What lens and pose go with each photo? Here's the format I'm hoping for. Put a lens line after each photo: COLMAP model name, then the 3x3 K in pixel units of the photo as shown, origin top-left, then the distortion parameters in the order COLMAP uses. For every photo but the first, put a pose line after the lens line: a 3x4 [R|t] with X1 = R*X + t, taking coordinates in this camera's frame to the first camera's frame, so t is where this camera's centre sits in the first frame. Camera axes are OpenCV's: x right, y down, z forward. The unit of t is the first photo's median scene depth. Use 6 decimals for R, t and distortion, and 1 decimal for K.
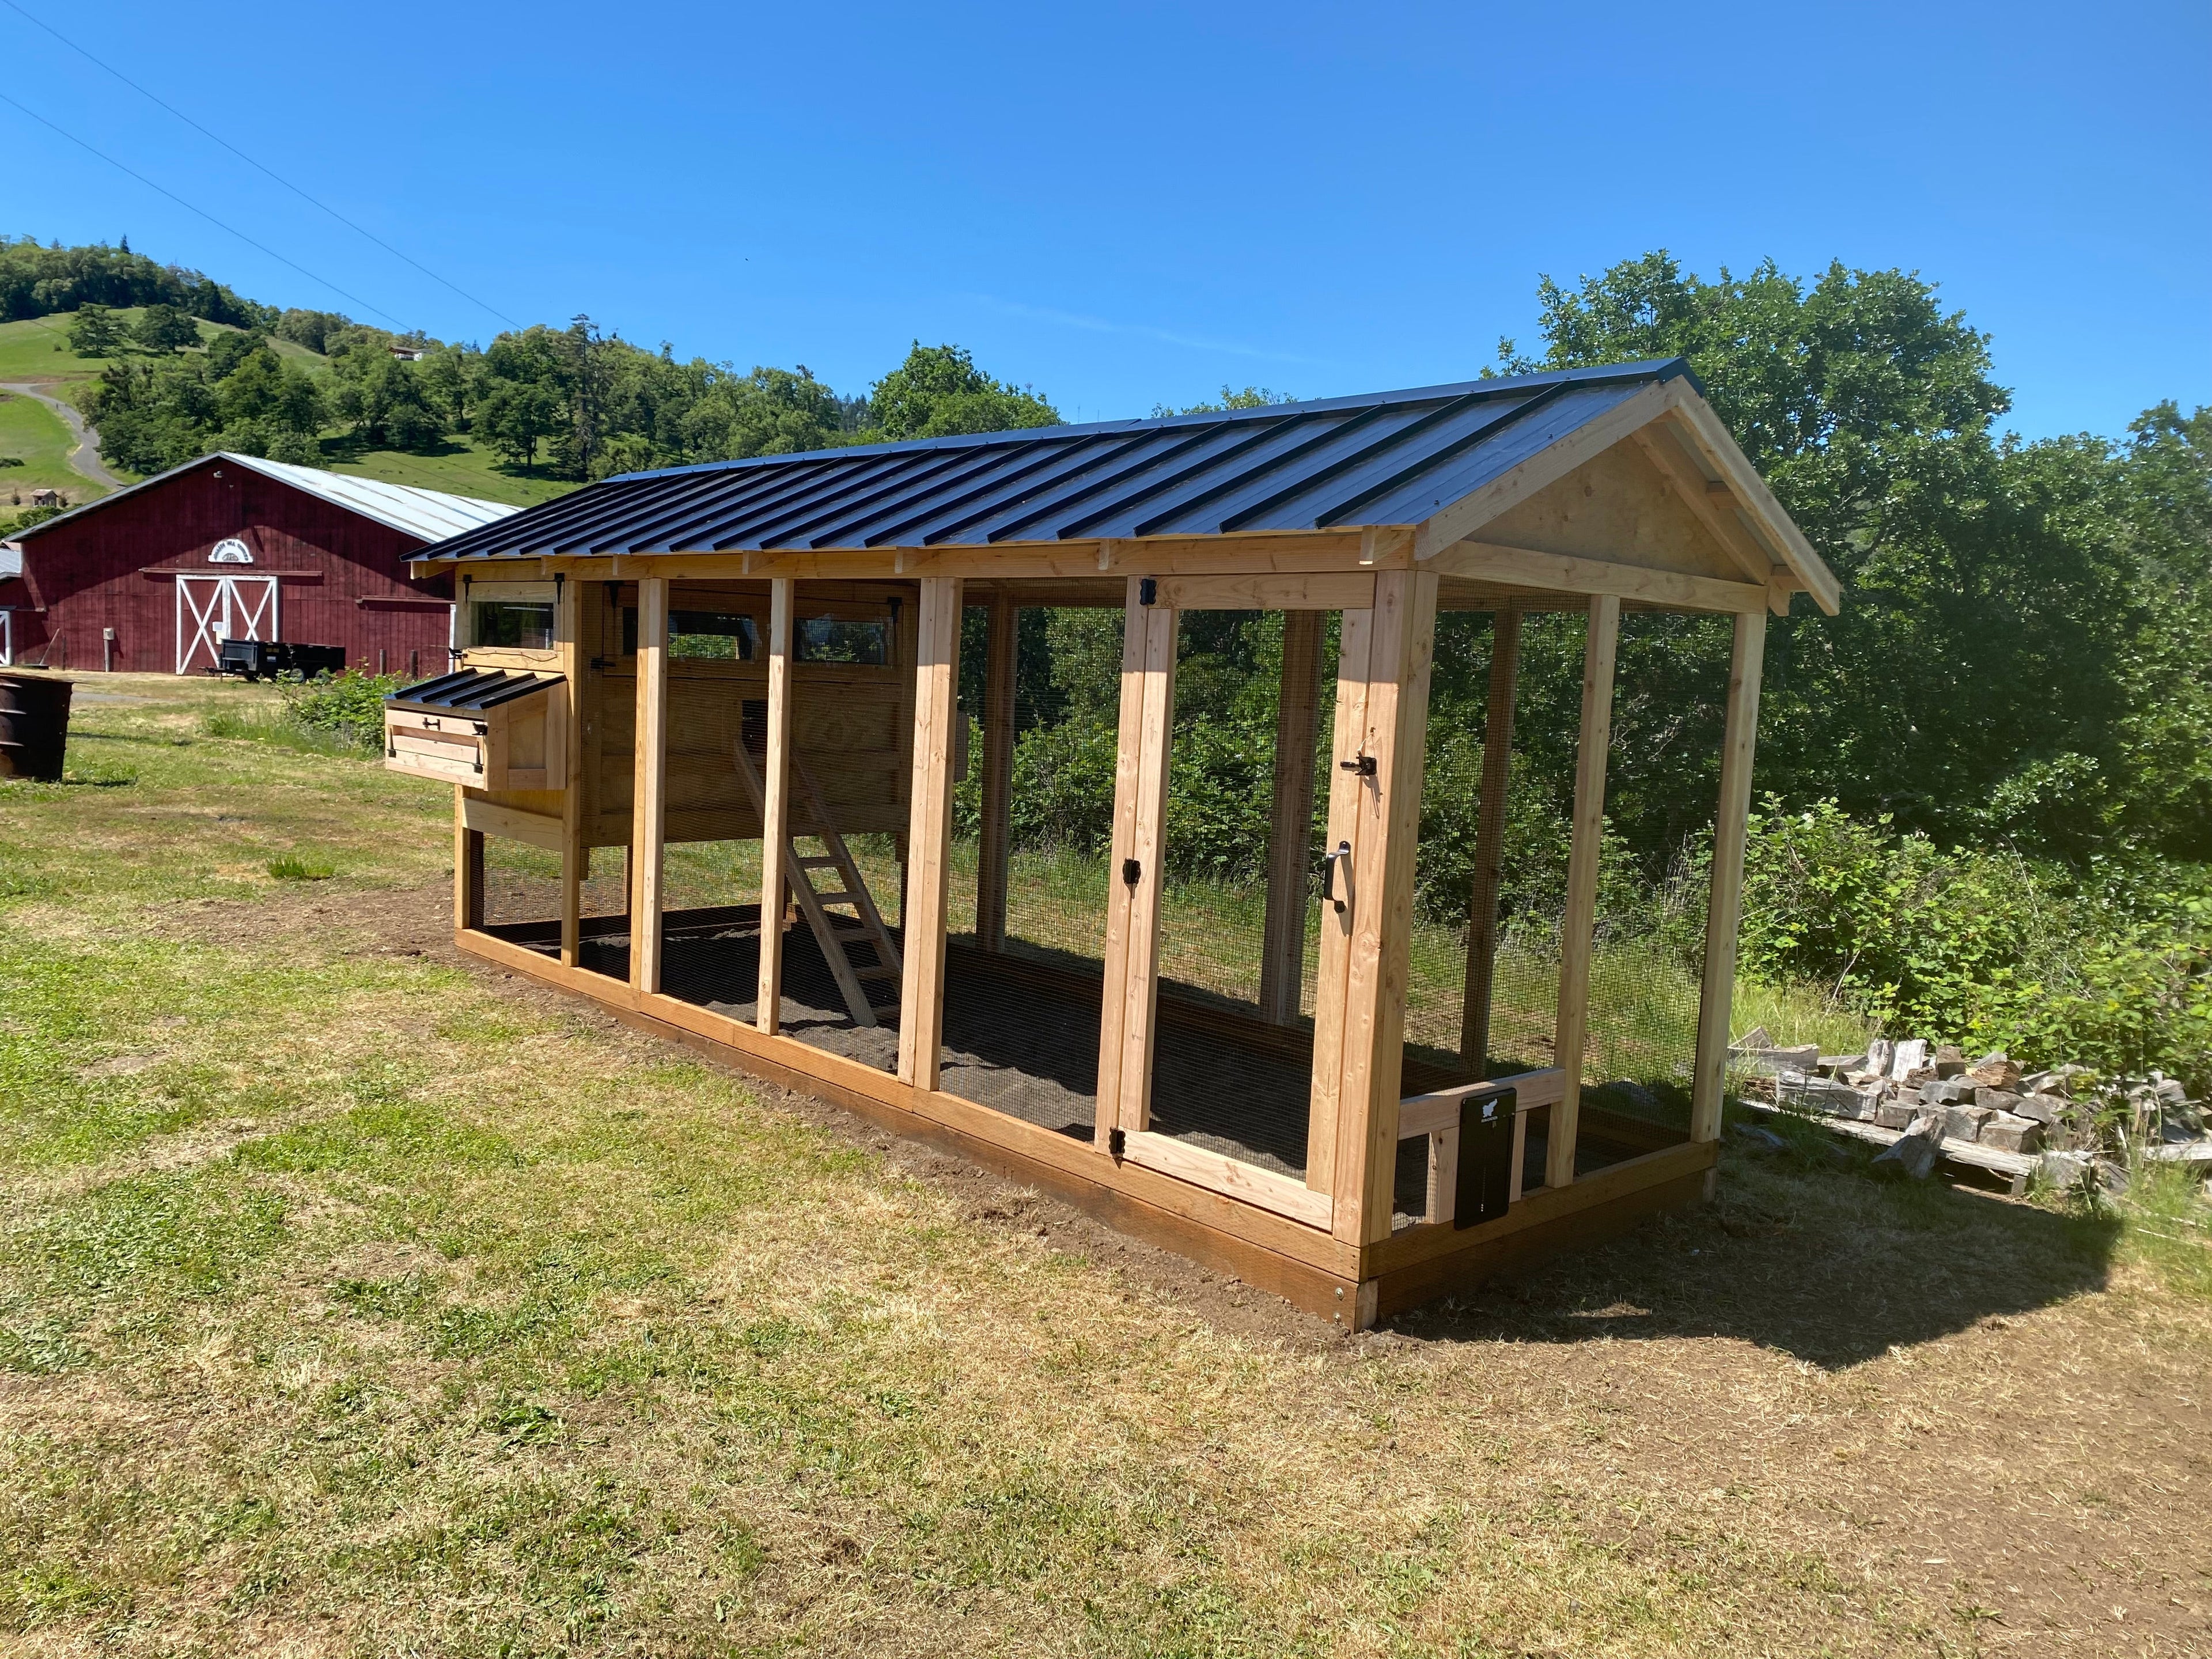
lens RADIAL K [[1679.3, 0, 1097.9], [0, 1679.3, 821.2], [0, 0, 1]] dist [0.025418, -0.018539]
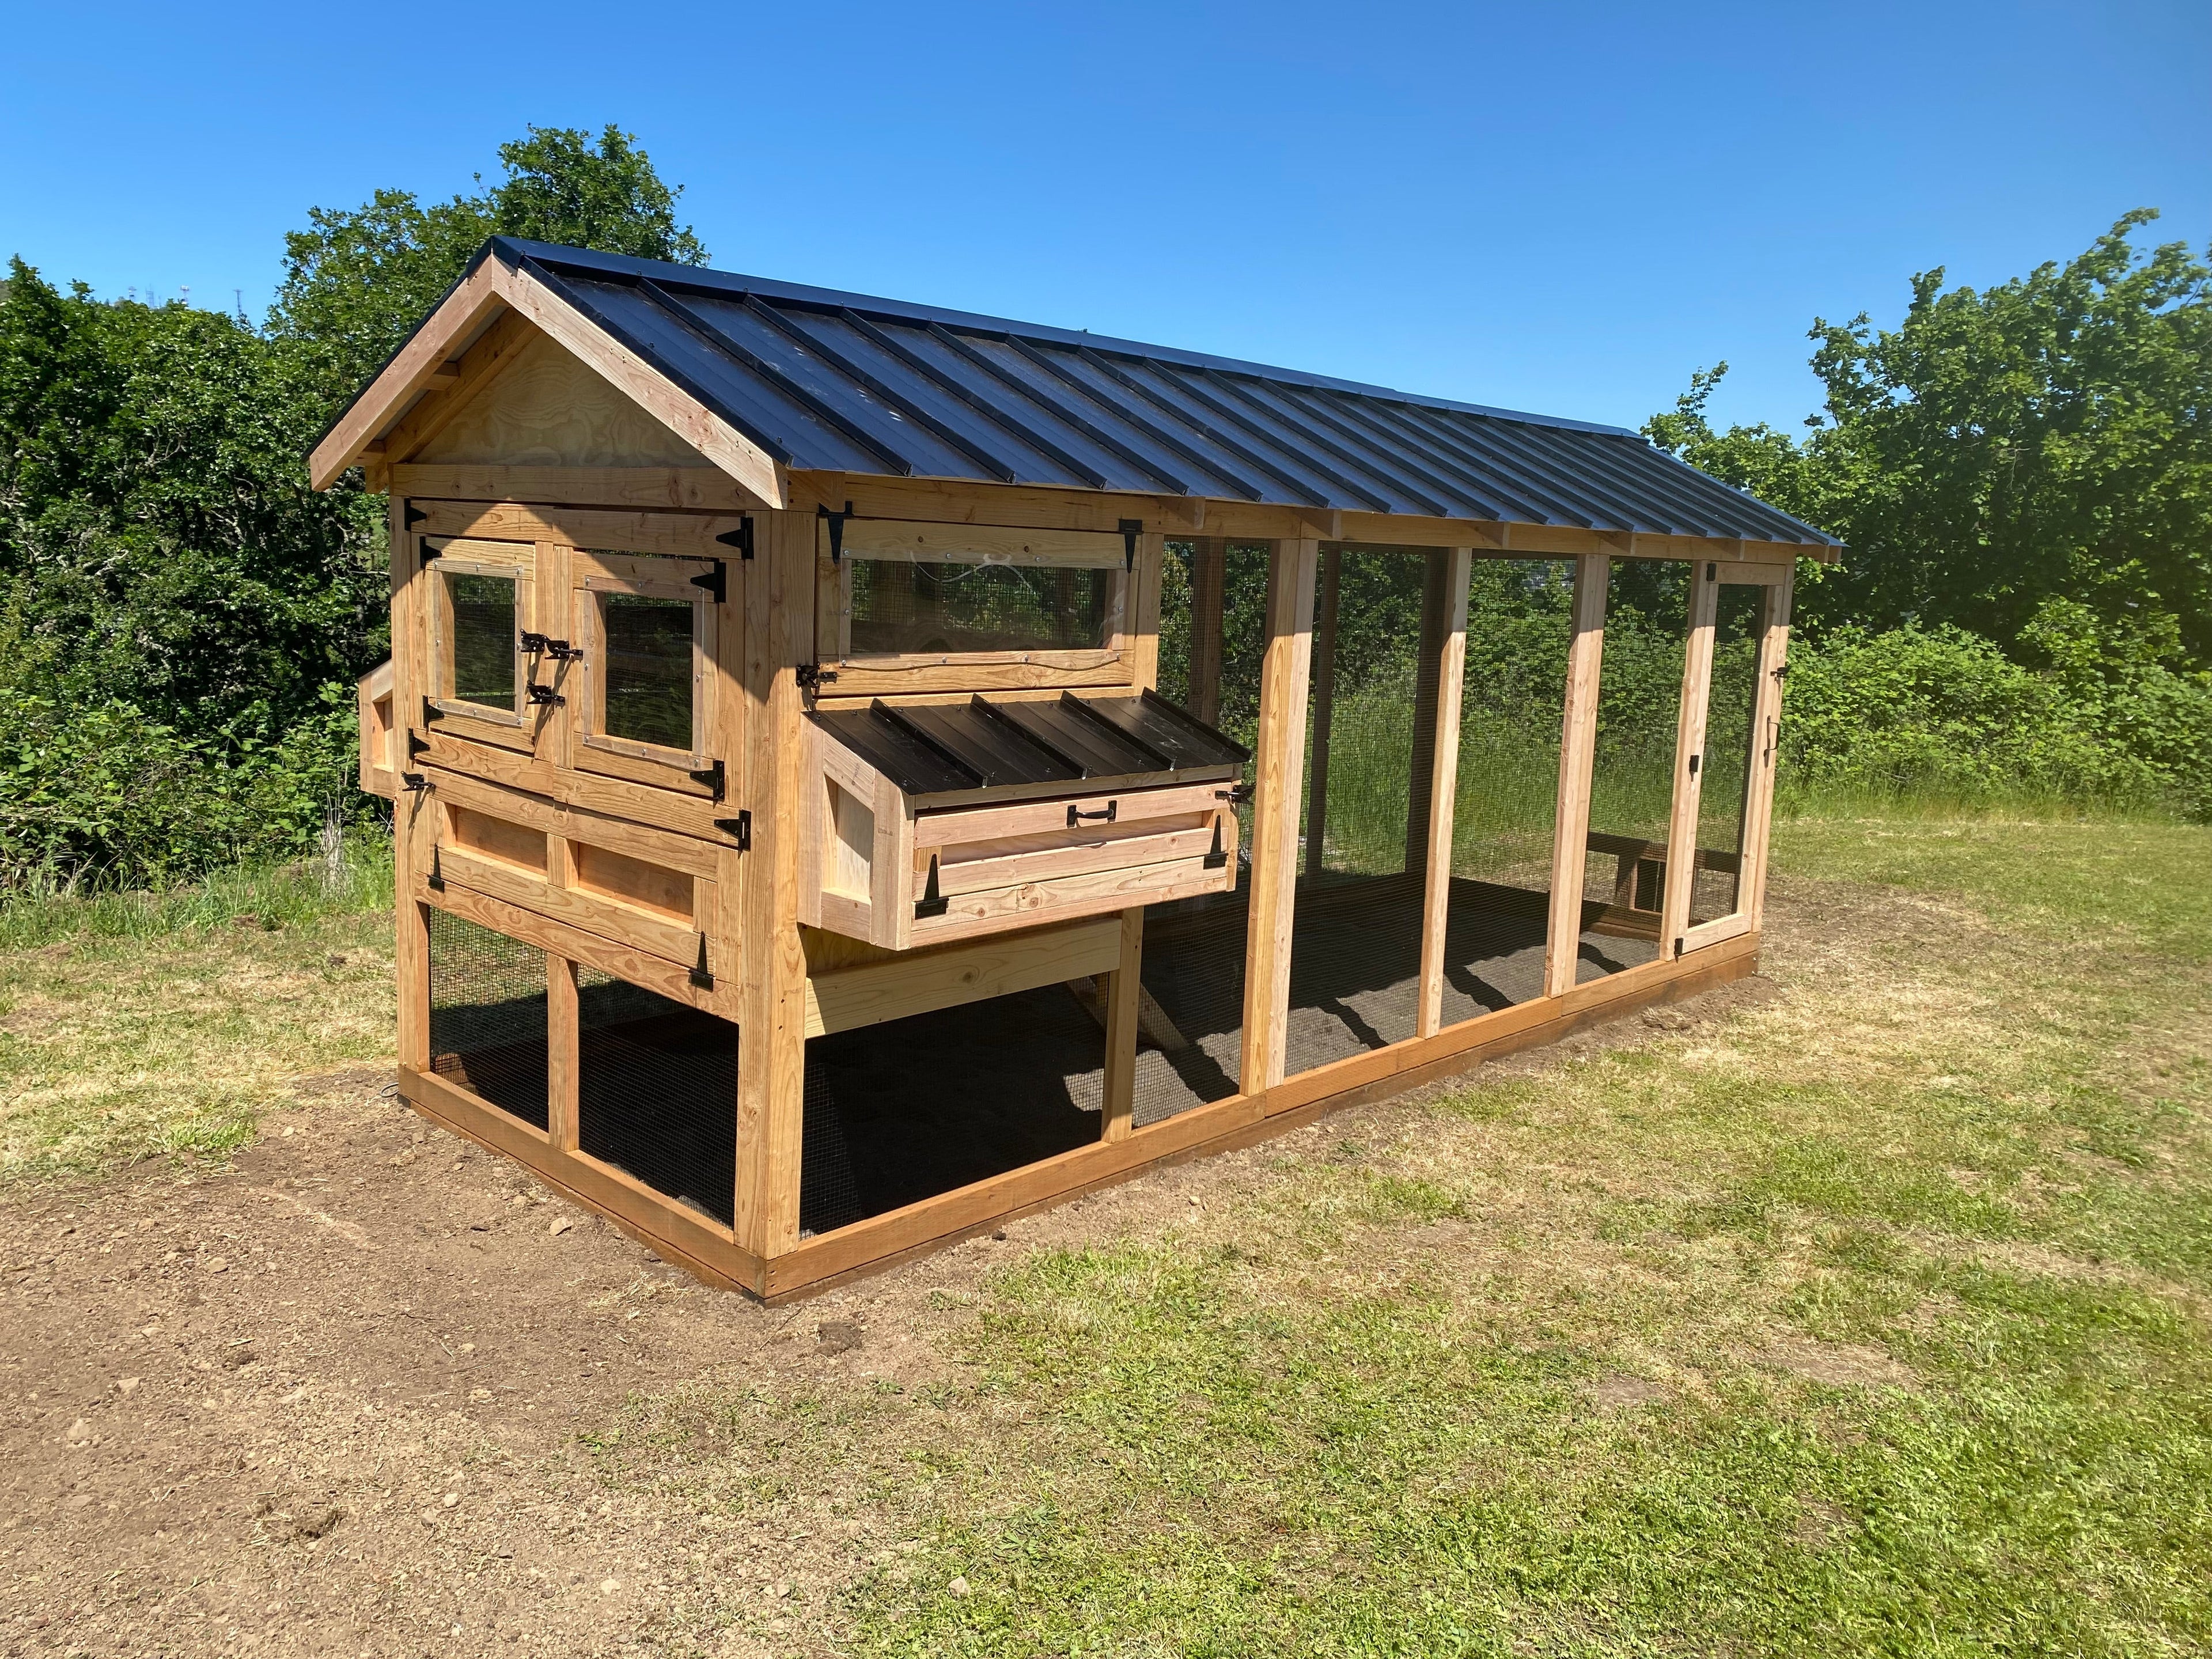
lens RADIAL K [[1679.3, 0, 1097.9], [0, 1679.3, 821.2], [0, 0, 1]] dist [0.025418, -0.018539]
pose [[-0.037699, -0.220606, 0.974634, -1.064125], [0.034919, 0.974441, 0.221913, -0.201869], [-0.998679, 0.042399, -0.029032, 1.184239]]
